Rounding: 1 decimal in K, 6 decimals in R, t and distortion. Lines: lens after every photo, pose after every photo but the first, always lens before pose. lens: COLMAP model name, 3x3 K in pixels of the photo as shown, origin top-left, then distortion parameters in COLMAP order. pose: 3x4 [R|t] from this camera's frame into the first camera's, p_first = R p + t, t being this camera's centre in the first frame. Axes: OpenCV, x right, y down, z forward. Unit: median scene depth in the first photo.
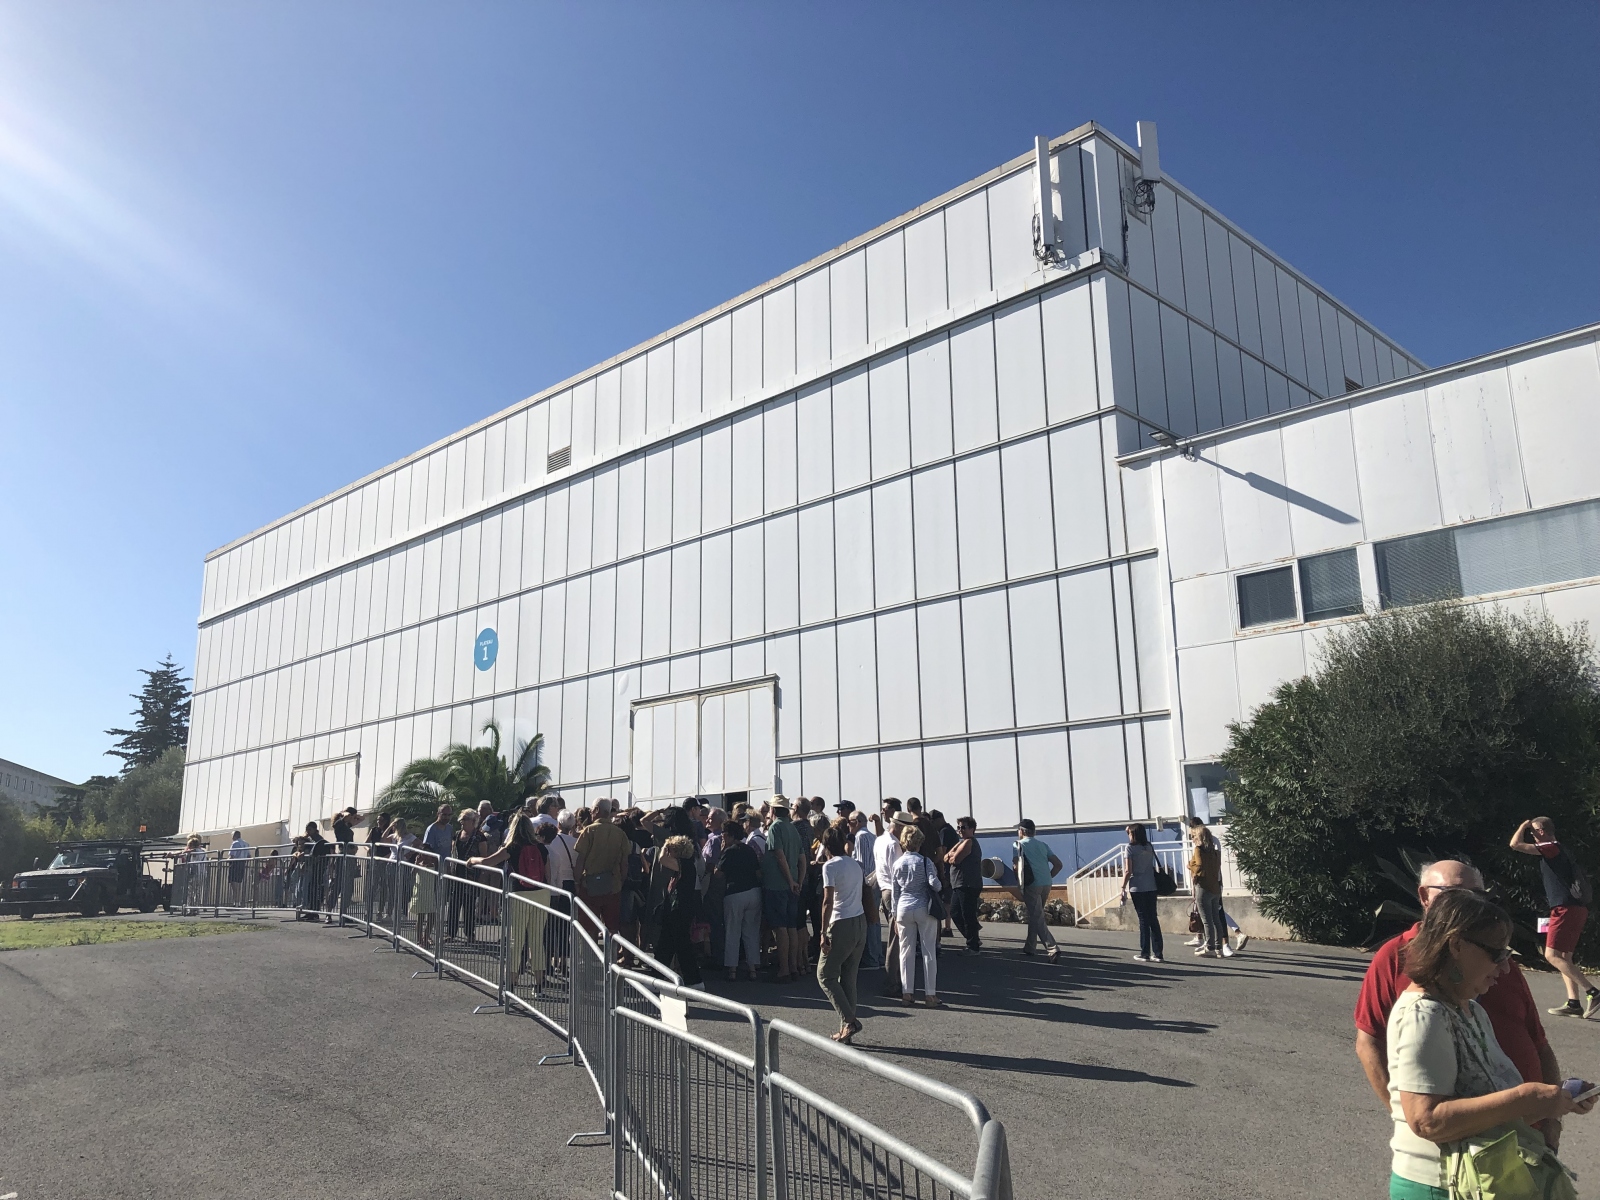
lens RADIAL K [[1295.4, 0, 802.9], [0, 1295.4, 597.0], [0, 0, 1]] dist [0.032039, -0.037524]
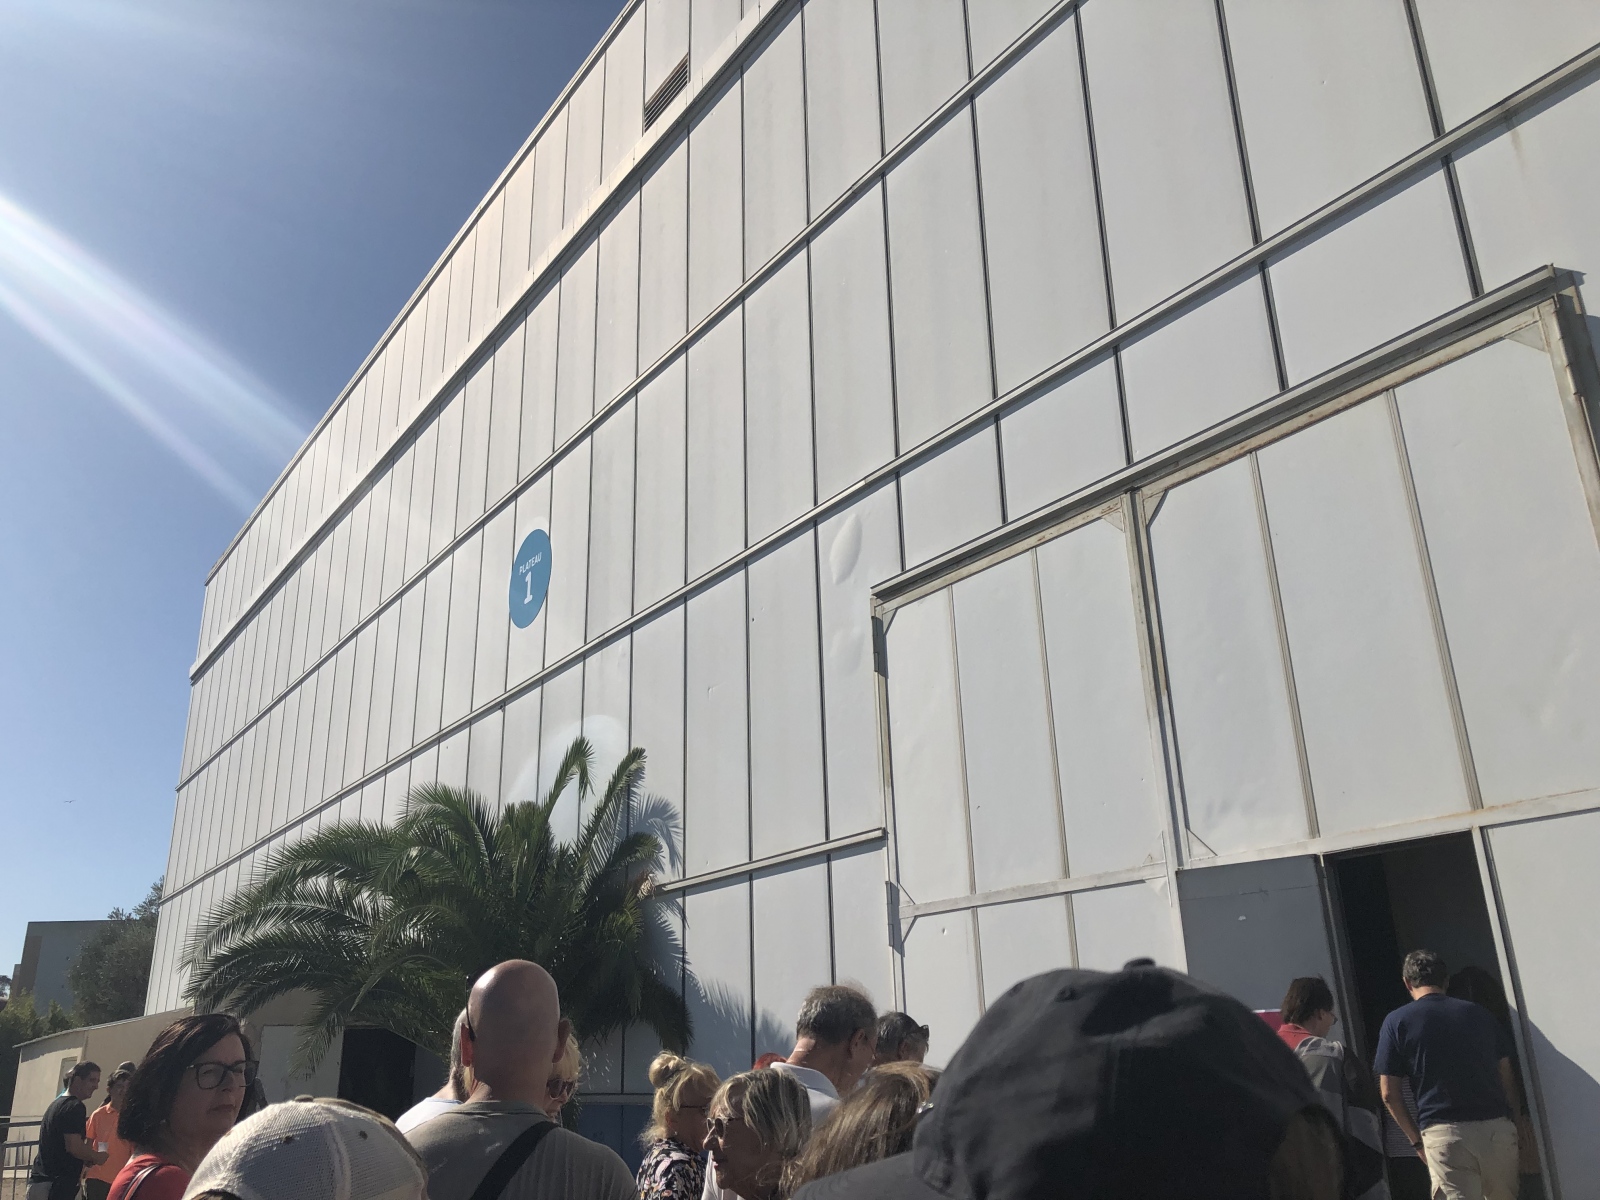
lens RADIAL K [[1295.4, 0, 794.9], [0, 1295.4, 593.7], [0, 0, 1]] dist [0.032039, -0.037524]
pose [[0.981964, -0.074973, -0.173569, -0.097418], [0.055478, 0.991865, -0.114570, 0.116233], [0.180747, 0.102874, 0.978135, 0.694073]]
